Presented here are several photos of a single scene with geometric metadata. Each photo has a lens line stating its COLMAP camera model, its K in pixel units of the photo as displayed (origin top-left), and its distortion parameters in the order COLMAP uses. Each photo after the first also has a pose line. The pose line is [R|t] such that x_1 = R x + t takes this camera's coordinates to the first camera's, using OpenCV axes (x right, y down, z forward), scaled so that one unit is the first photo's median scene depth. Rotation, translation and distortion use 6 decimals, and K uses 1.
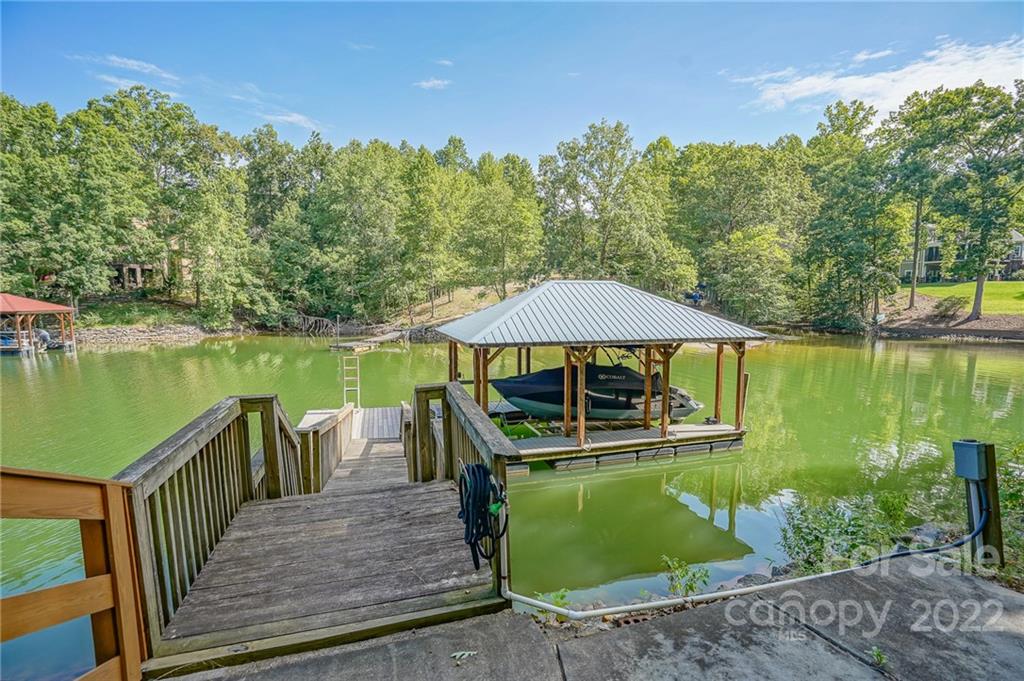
lens RADIAL K [[459.0, 0, 517.1], [0, 459.0, 347.2], [0, 0, 1]] dist [-0.021678, 0.003279]
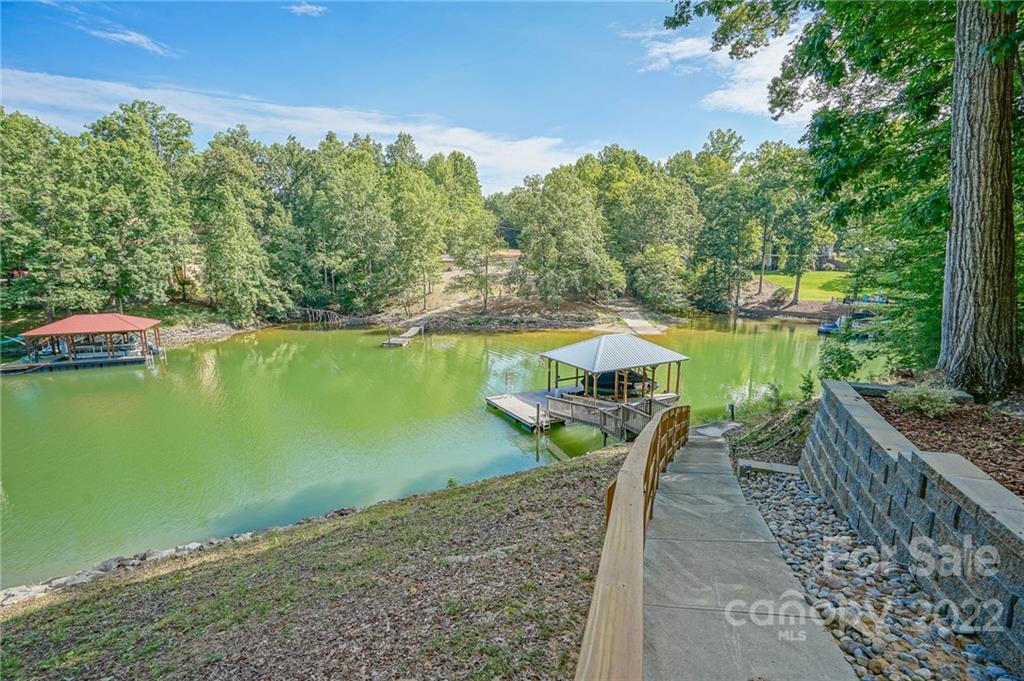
lens RADIAL K [[459.0, 0, 508.9], [0, 459.0, 345.0], [0, 0, 1]] dist [-0.021678, 0.003279]
pose [[0.979665, -0.041123, 0.196380, -0.220596], [0.023042, 0.995354, 0.093481, -0.083742], [-0.199311, -0.087055, 0.976062, -0.297956]]
